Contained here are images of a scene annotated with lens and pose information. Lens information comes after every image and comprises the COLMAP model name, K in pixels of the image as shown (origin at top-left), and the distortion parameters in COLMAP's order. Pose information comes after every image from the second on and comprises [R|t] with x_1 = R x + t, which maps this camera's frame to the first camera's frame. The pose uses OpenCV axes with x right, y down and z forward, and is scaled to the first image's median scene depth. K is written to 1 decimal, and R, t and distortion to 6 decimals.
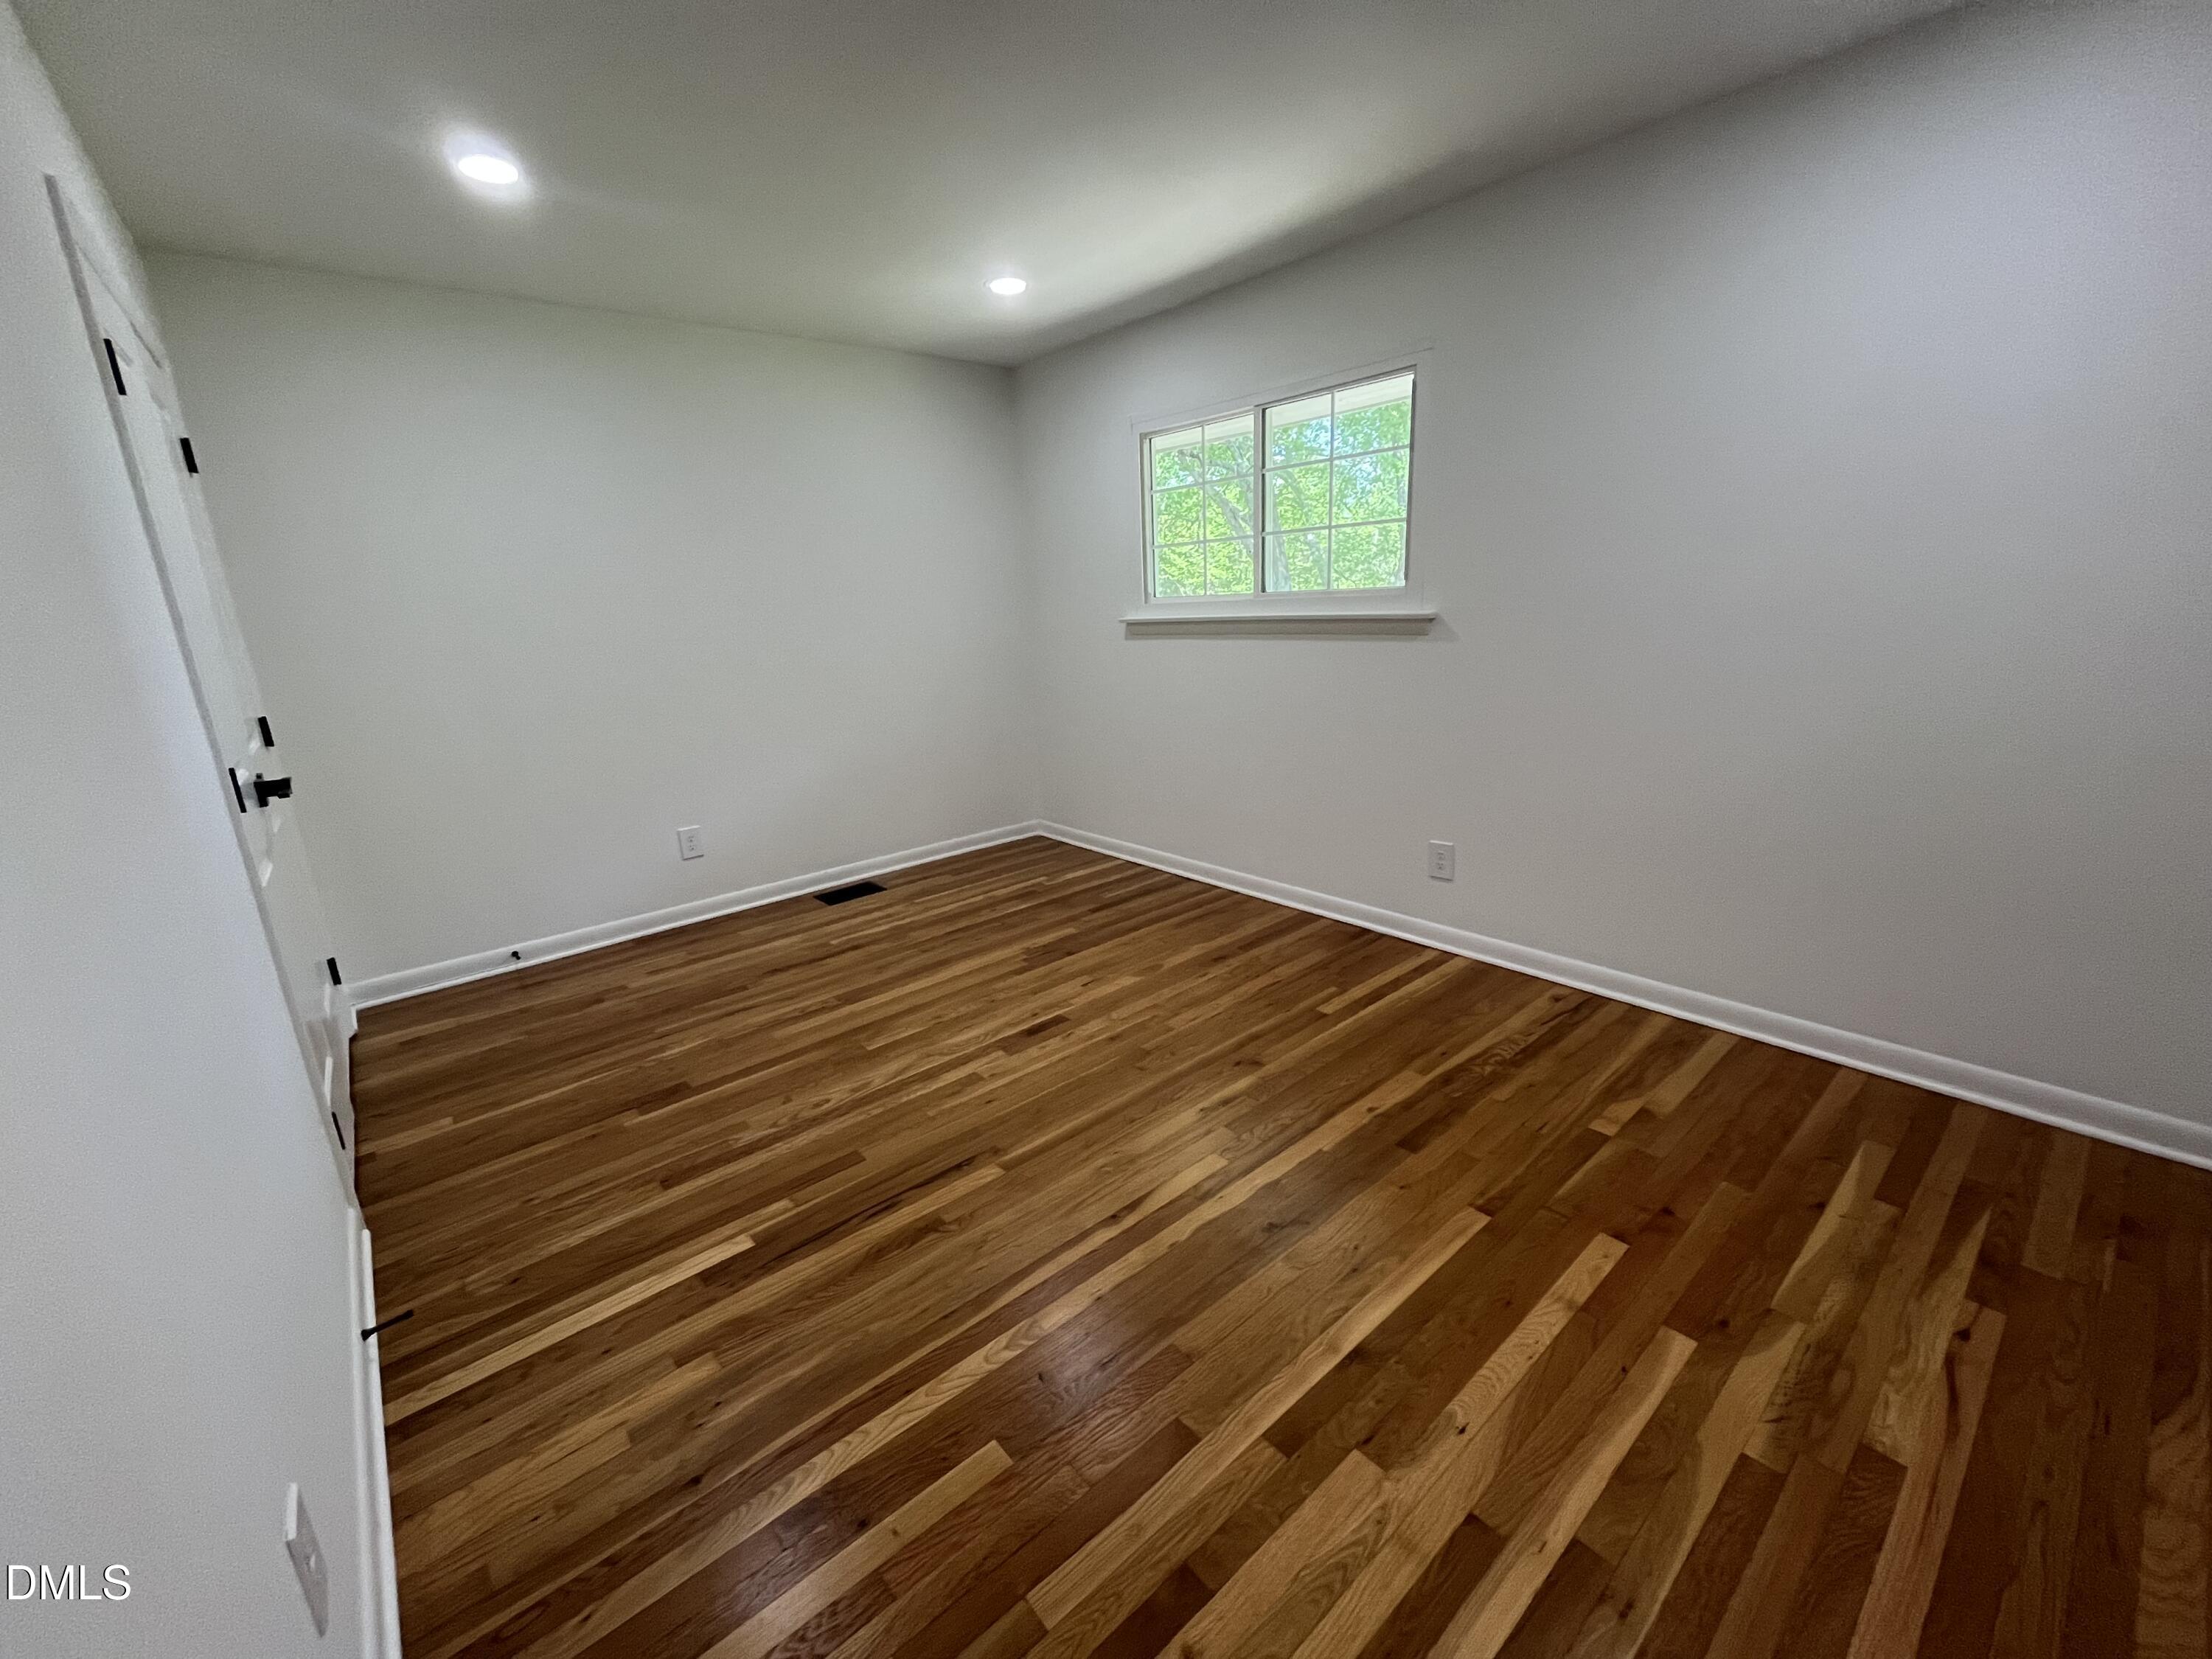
lens RADIAL K [[893.3, 0, 1096.9], [0, 893.3, 827.9], [0, 0, 1]] dist [-0.003045, -0.000399]
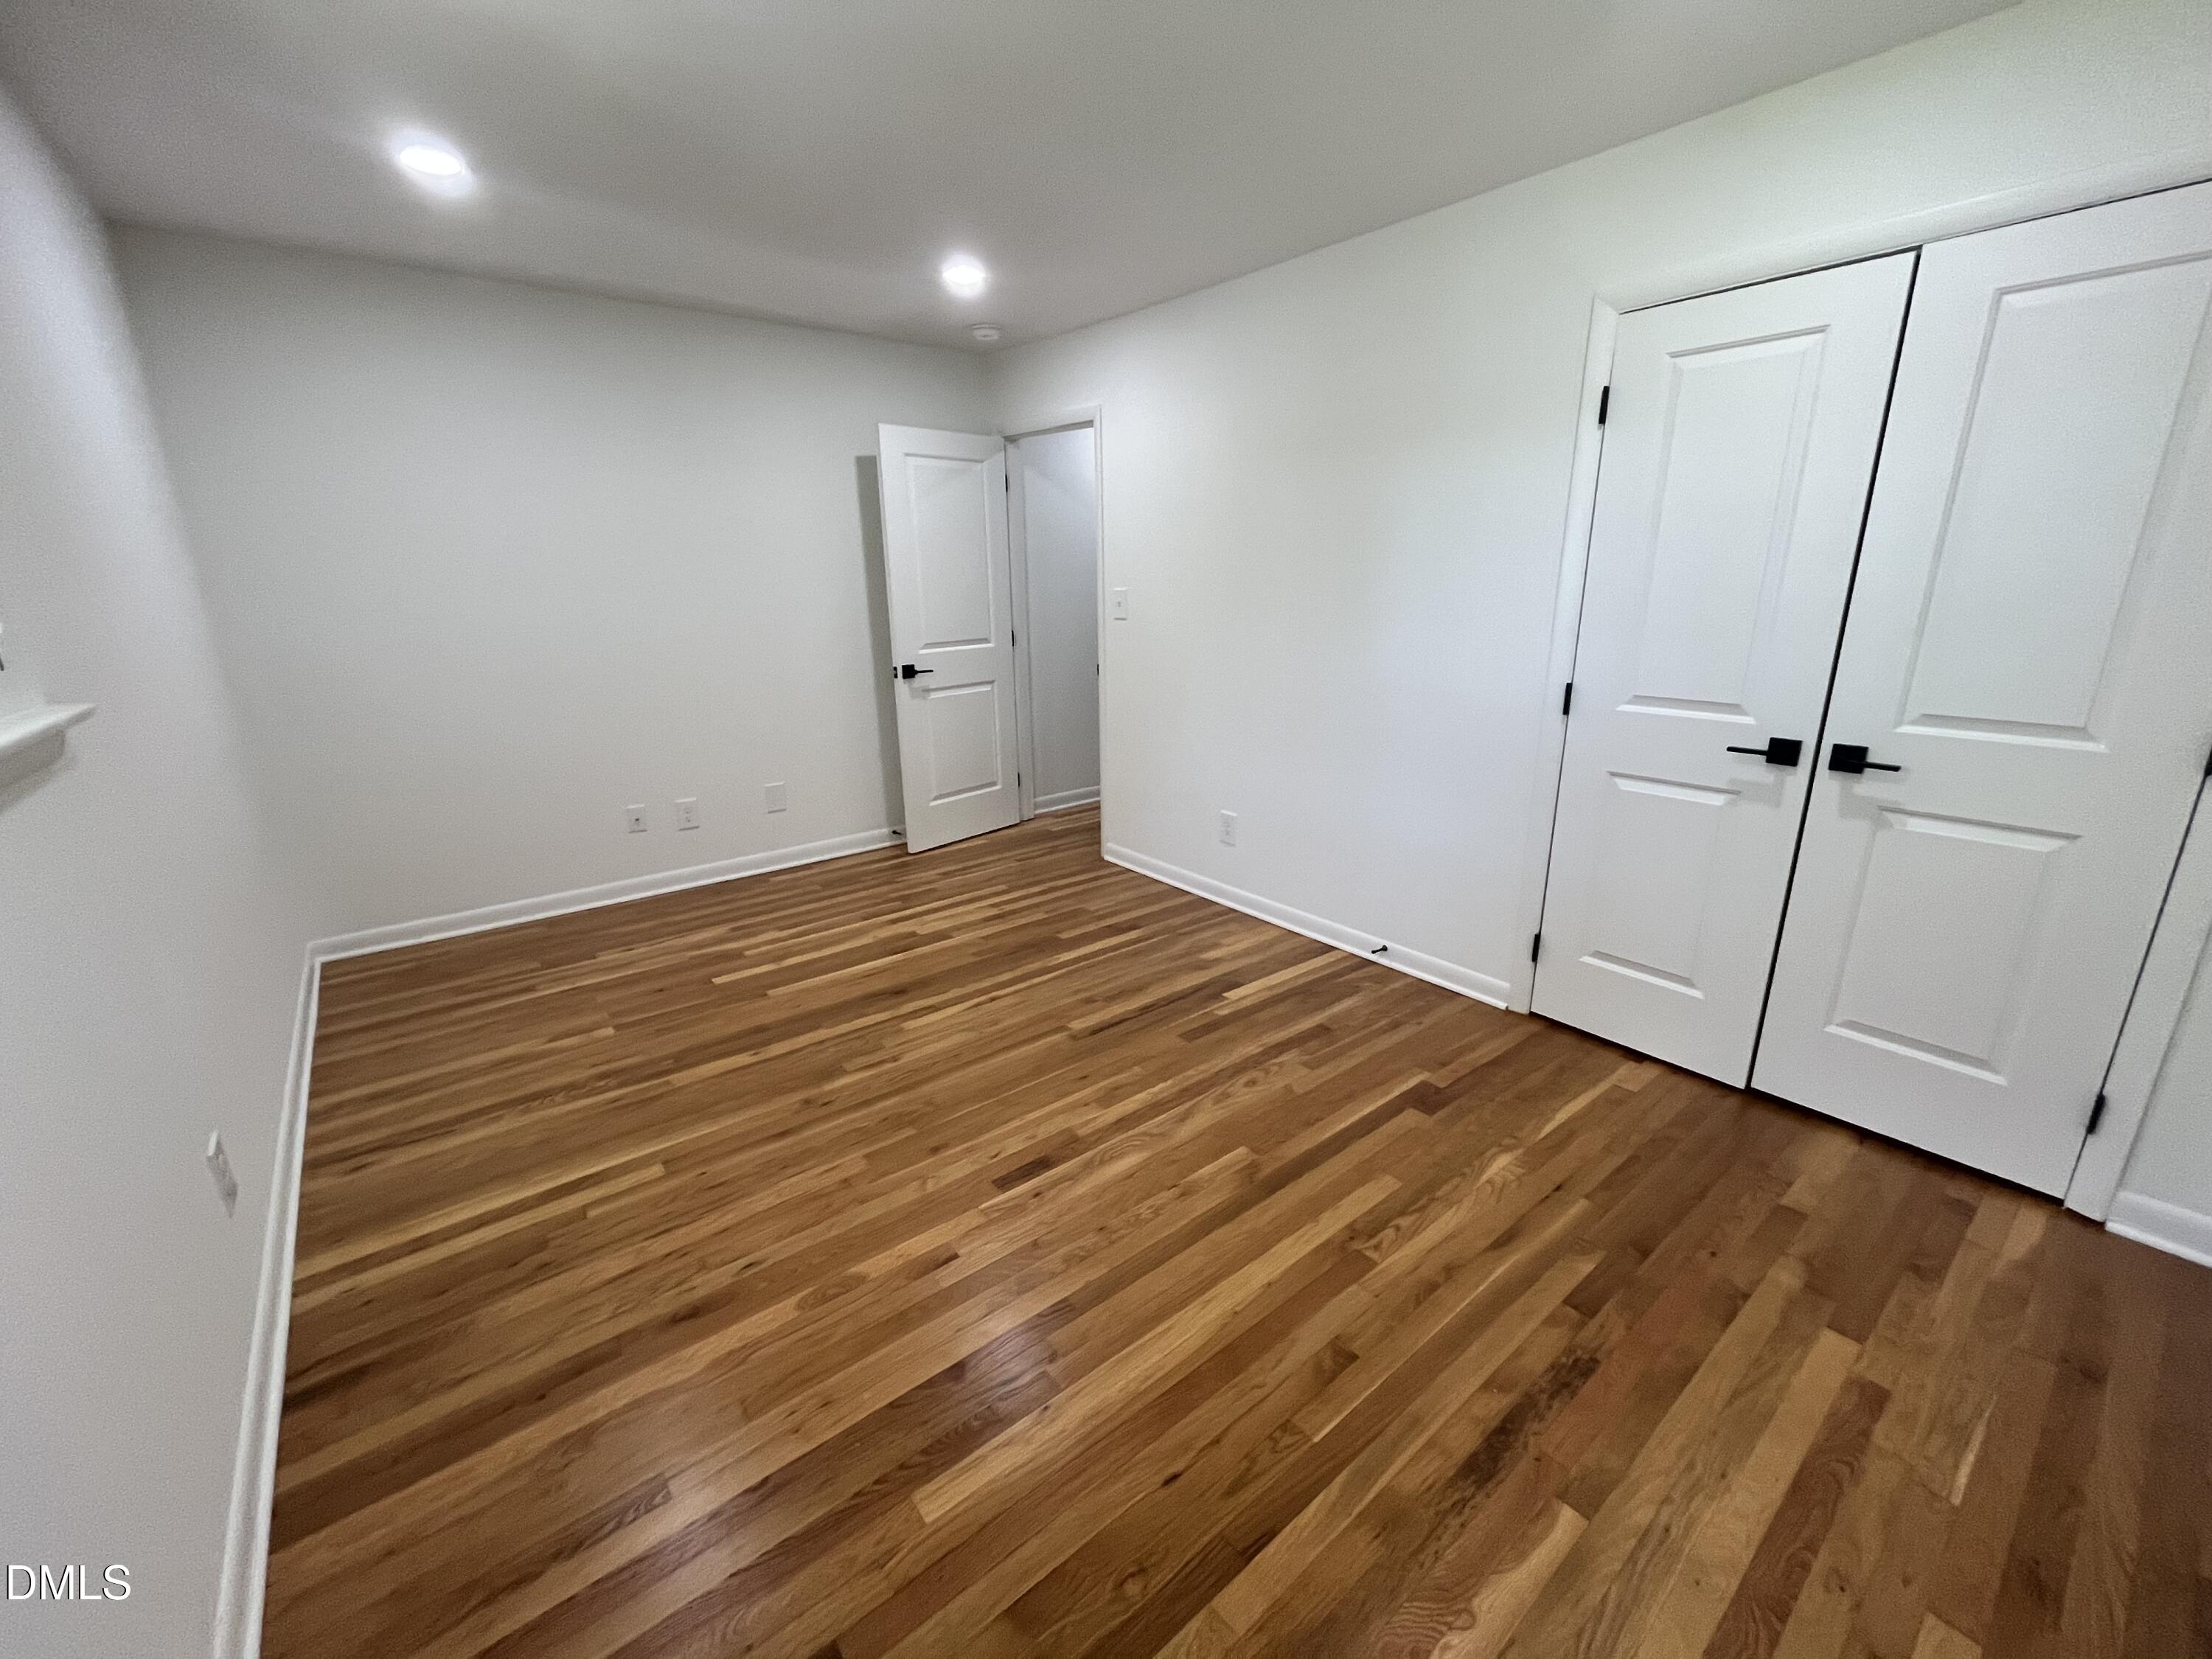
lens RADIAL K [[893.3, 0, 1102.9], [0, 893.3, 833.6], [0, 0, 1]] dist [-0.003045, -0.000399]
pose [[-0.998146, 0.049697, 0.035134, -0.197683], [0.060670, 0.858315, 0.509523, -0.486421], [-0.004834, 0.510710, -0.859739, 1.801841]]
